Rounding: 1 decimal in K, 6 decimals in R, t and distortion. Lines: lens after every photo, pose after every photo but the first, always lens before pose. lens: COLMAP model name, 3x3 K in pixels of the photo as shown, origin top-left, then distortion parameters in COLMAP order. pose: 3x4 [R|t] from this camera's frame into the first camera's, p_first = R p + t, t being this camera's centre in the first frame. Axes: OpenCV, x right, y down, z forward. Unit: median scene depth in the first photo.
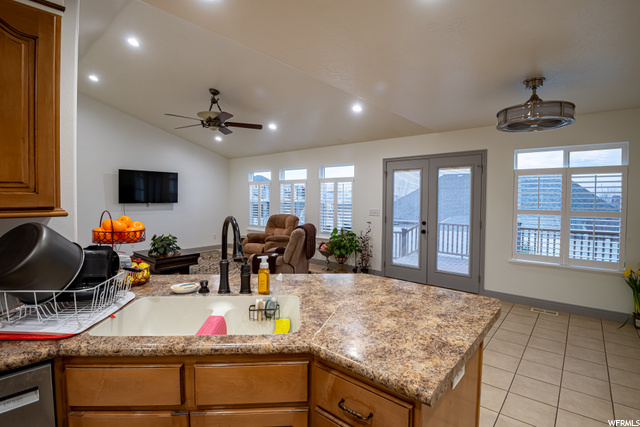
lens RADIAL K [[304.7, 0, 320.0], [0, 304.7, 207.1], [0, 0, 1]] dist [-0.039463, -0.000224]
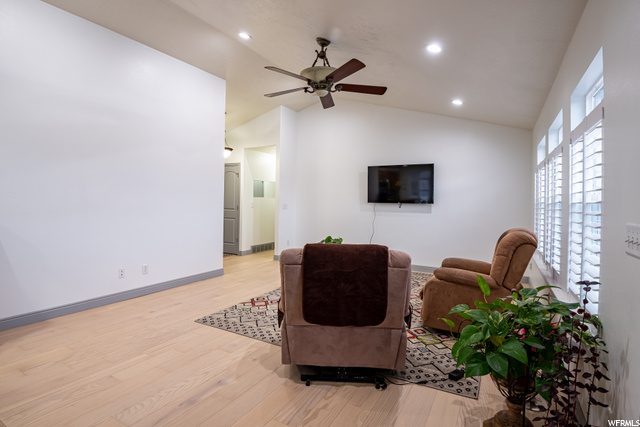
lens RADIAL K [[320.4, 0, 318.5], [0, 320.4, 205.8], [0, 0, 1]] dist [-0.045850, -0.000119]
pose [[0.197753, 0.011712, -0.980182, 0.339370], [-0.040920, 0.999156, 0.003683, 0.000094], [0.979397, 0.039380, 0.198065, 0.771042]]
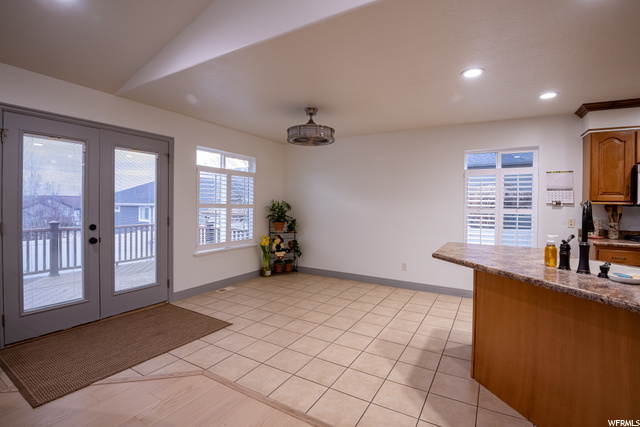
lens RADIAL K [[295.6, 0, 318.7], [0, 295.6, 207.8], [0, 0, 1]] dist [-0.039309, -0.000396]
pose [[-0.188875, -0.019701, 0.981804, -0.318116], [0.013804, 0.999647, 0.022714, 0.004194], [-0.981904, 0.017843, -0.188536, 0.594118]]
